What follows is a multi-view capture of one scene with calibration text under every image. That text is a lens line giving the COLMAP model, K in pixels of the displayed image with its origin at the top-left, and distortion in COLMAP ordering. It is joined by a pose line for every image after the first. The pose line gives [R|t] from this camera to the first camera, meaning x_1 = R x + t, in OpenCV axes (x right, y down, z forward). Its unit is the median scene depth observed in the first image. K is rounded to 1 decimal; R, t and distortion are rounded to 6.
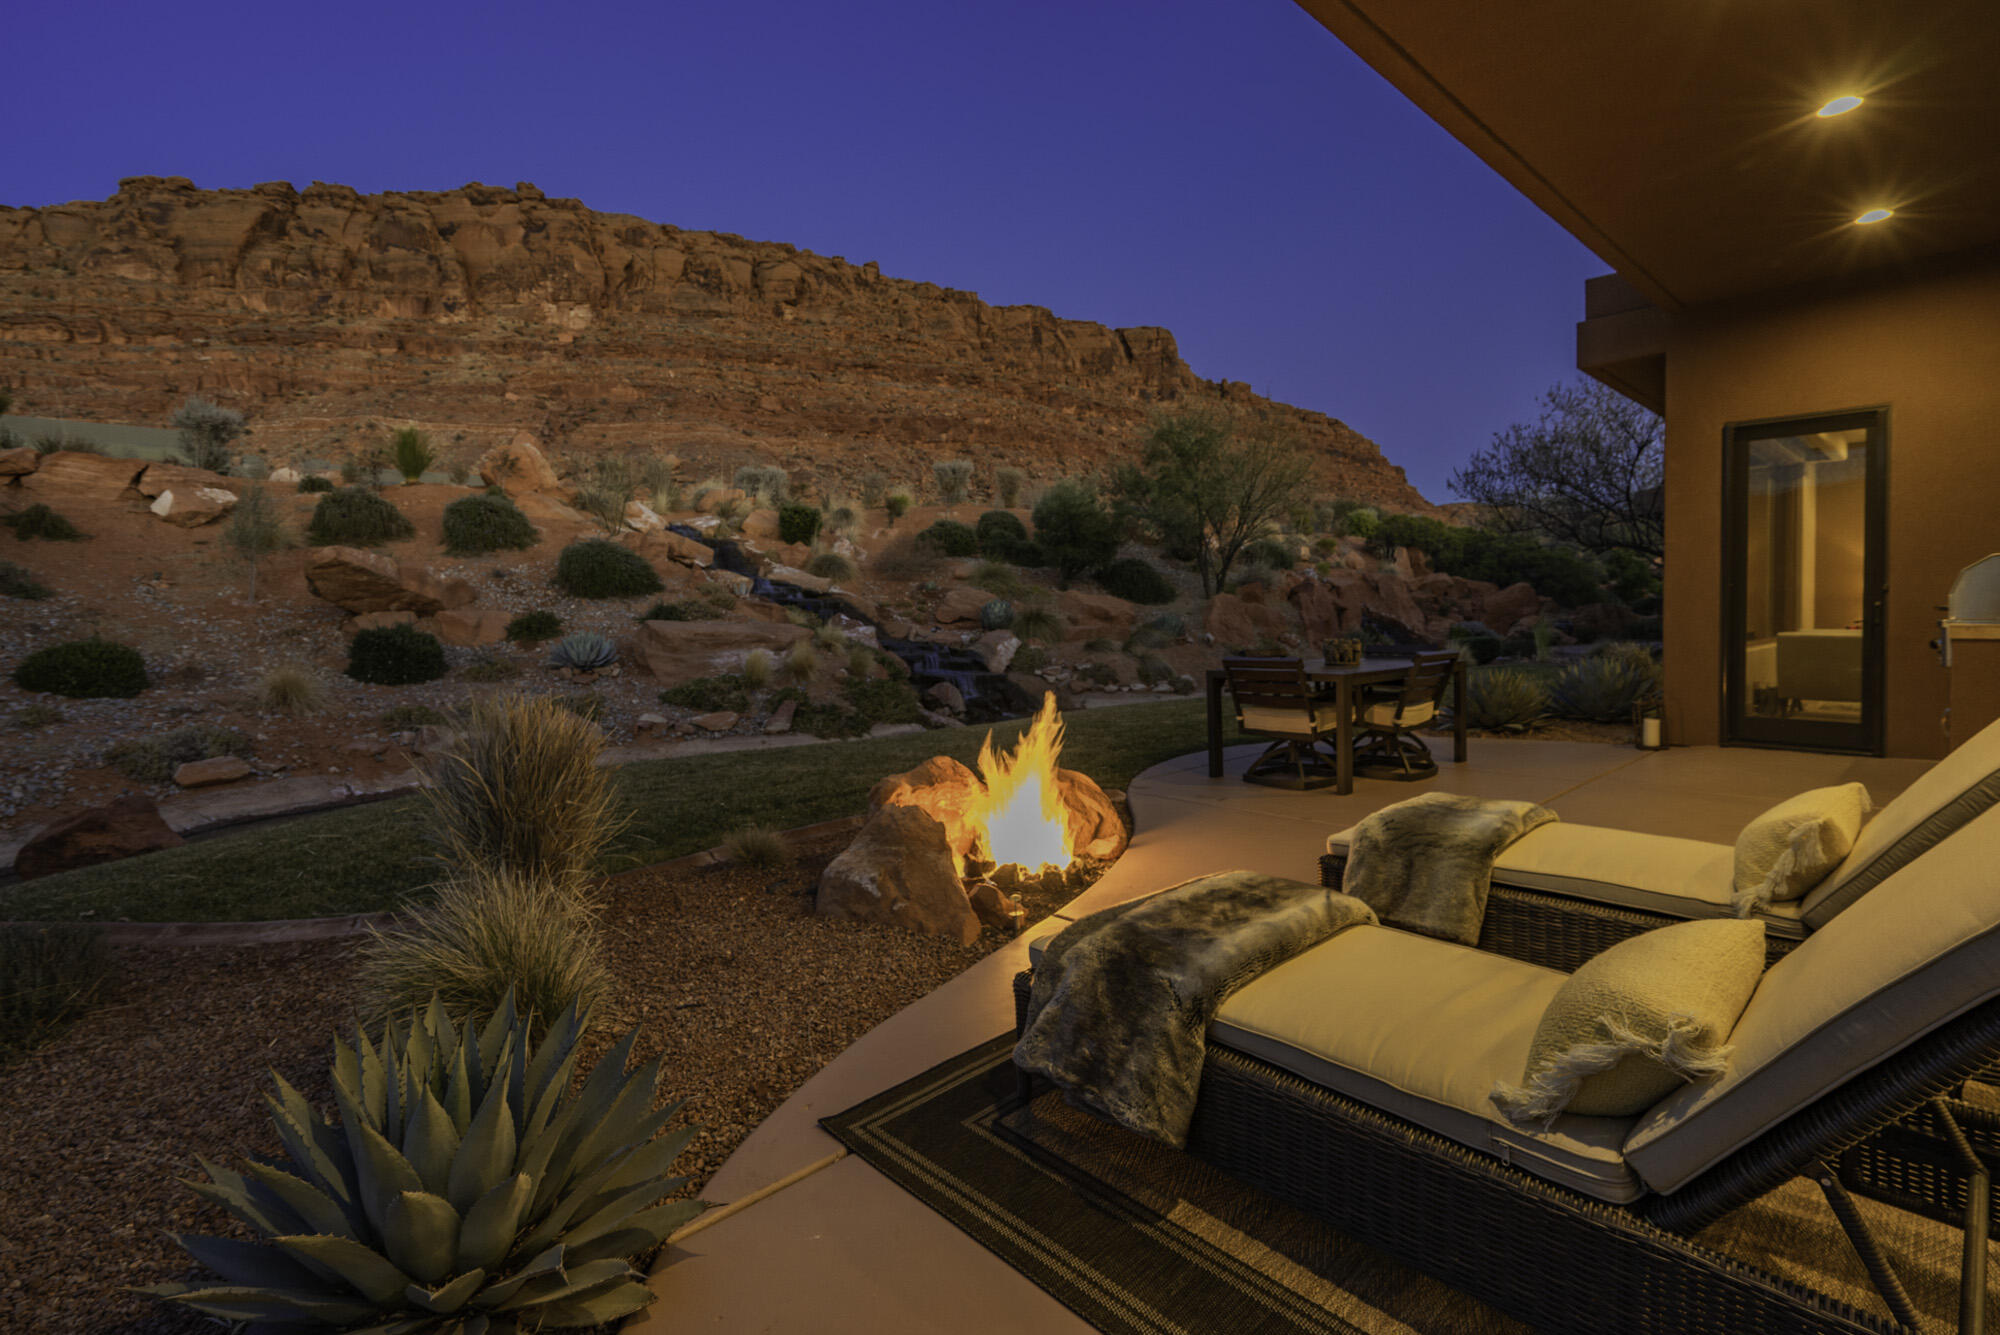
lens RADIAL K [[914.2, 0, 989.1], [0, 914.2, 646.8], [0, 0, 1]] dist [-0.002337, 0.000646]
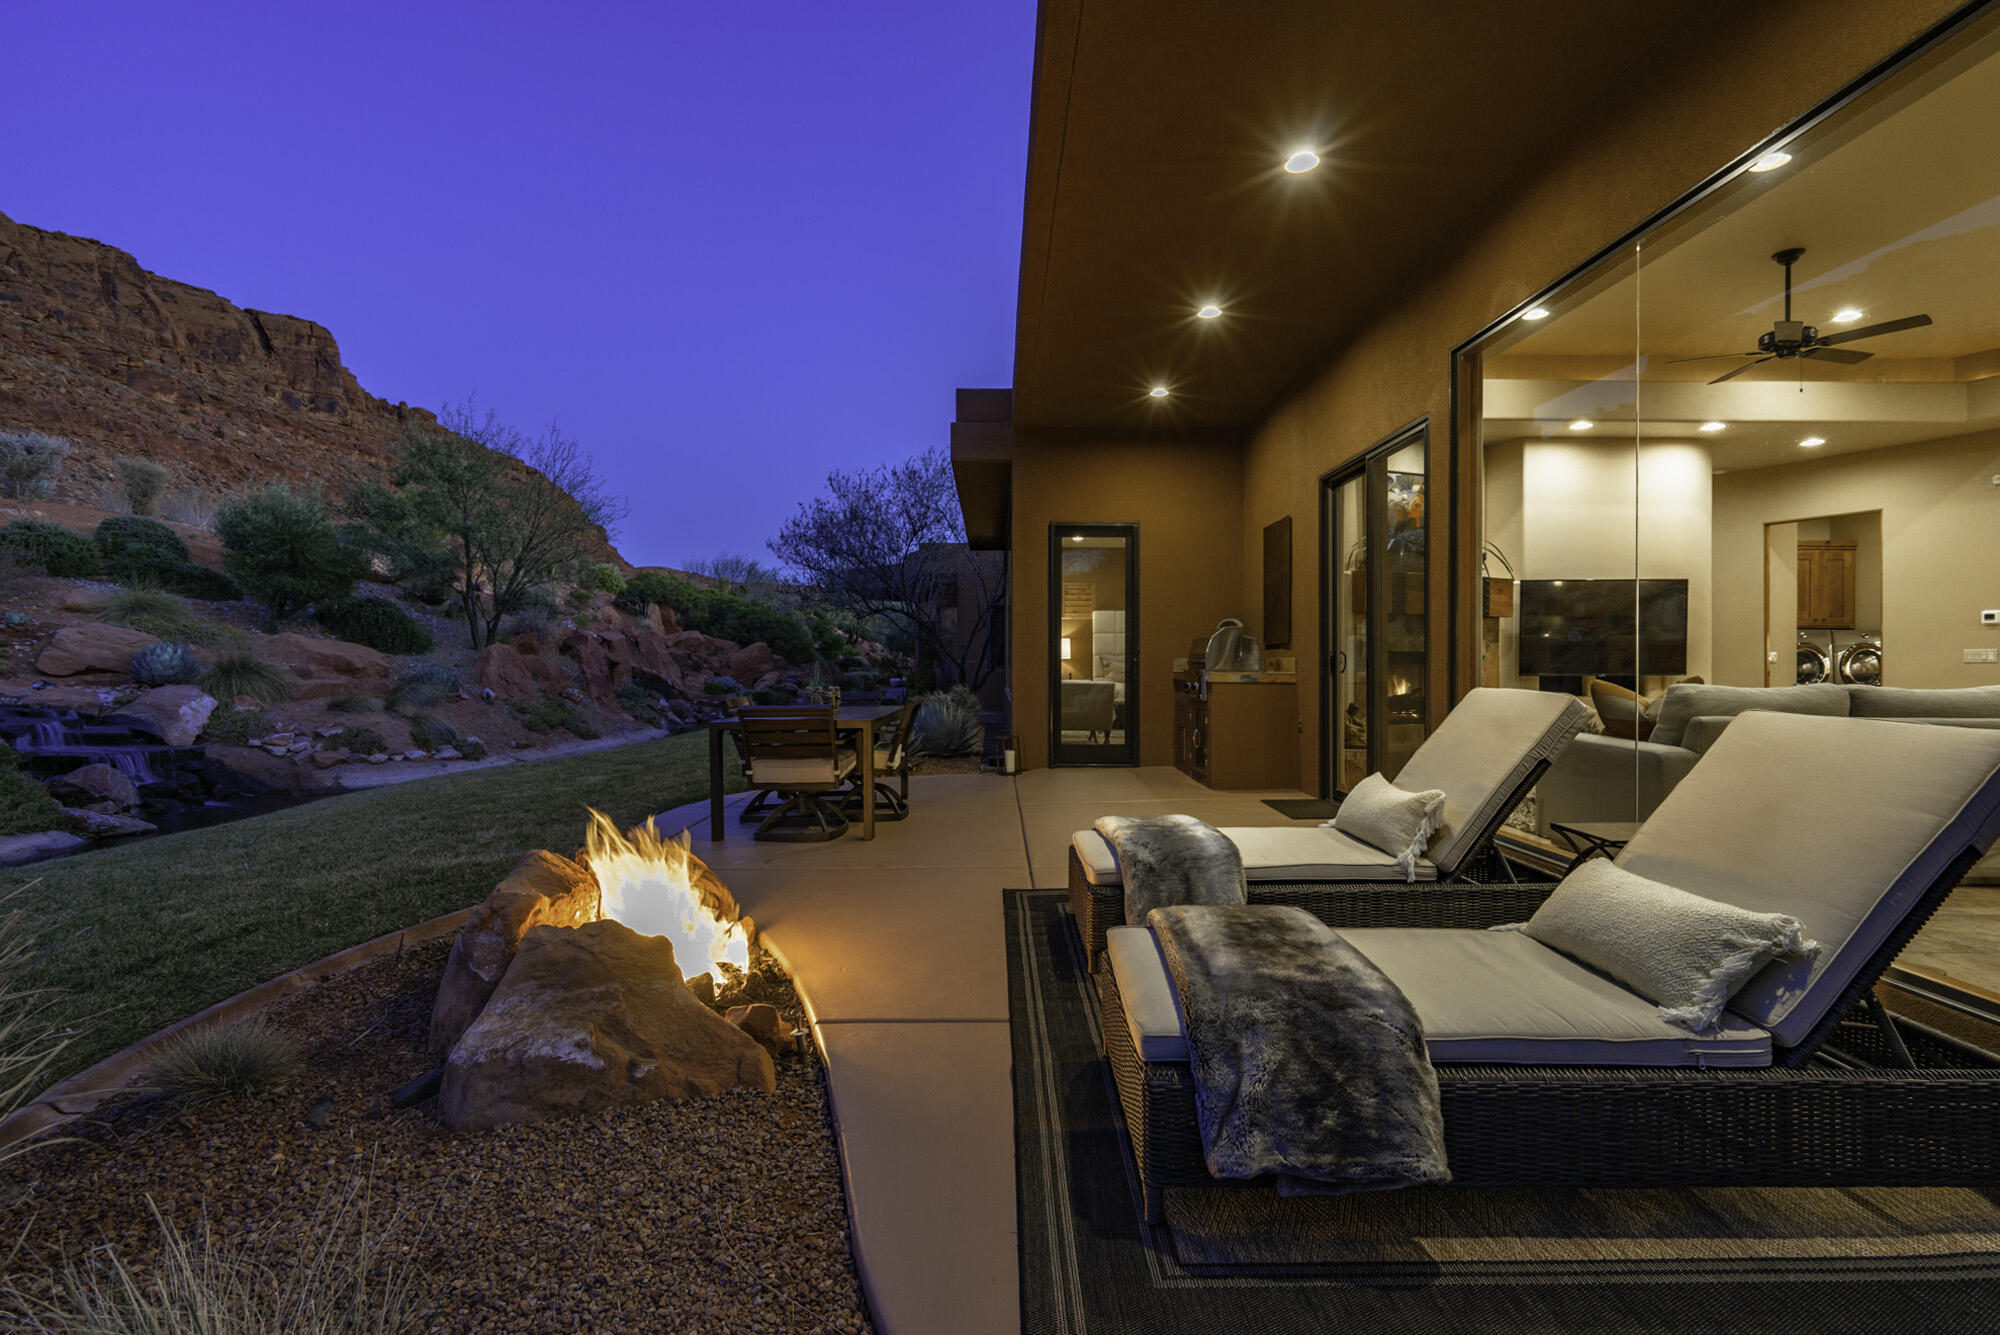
lens RADIAL K [[914.8, 0, 991.3], [0, 914.8, 669.5], [0, 0, 1]] dist [-0.001455, -0.000431]
pose [[0.679244, 0.008654, 0.733861, -0.079105], [0.019161, 0.999381, -0.029519, 0.002029], [-0.733662, 0.034112, 0.678658, 0.063294]]
